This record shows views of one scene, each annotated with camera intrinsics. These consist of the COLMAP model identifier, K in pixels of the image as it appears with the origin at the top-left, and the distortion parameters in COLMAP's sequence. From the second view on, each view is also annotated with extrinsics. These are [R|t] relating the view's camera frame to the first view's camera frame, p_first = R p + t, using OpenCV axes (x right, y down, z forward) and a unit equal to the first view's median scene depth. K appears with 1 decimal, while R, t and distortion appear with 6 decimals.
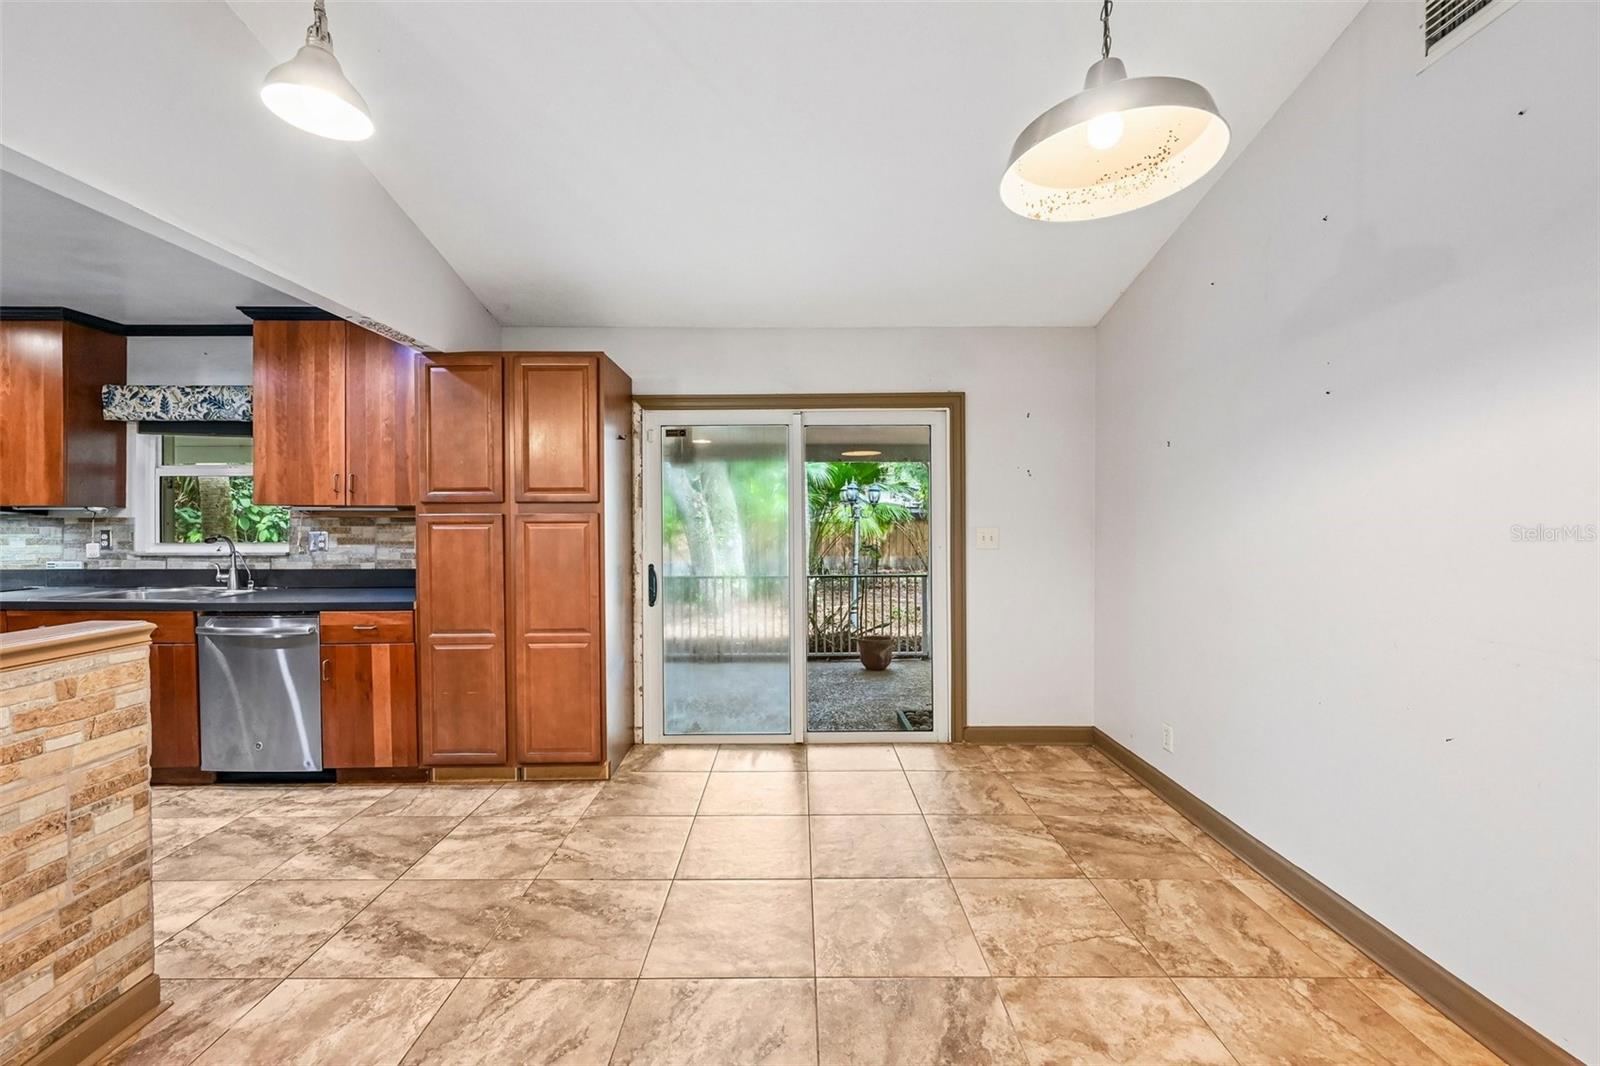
lens RADIAL K [[636.9, 0, 799.4], [0, 636.9, 525.2], [0, 0, 1]] dist [0.000168, -0.000840]
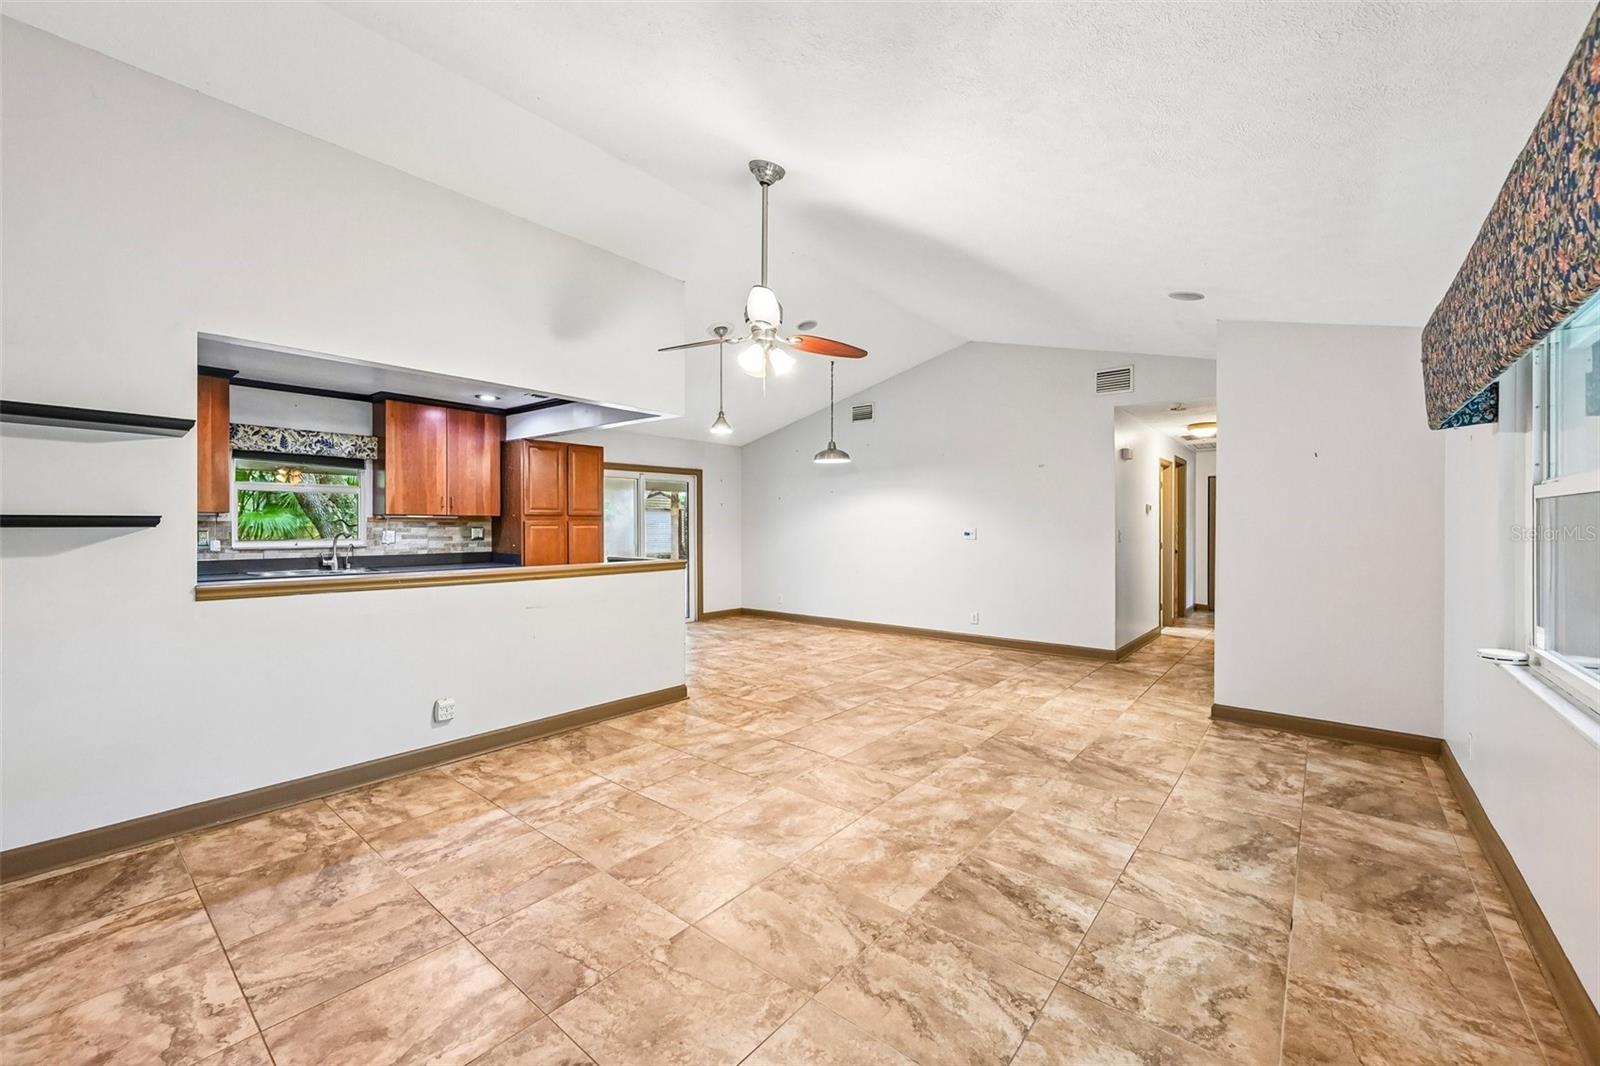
lens RADIAL K [[636.9, 0, 800.6], [0, 636.9, 515.5], [0, 0, 1]] dist [0.000168, -0.000840]
pose [[0.639136, 0.013684, 0.768972, -1.458679], [0.003095, 0.999788, -0.020363, 0.007898], [-0.769087, 0.015395, 0.638958, -0.857452]]
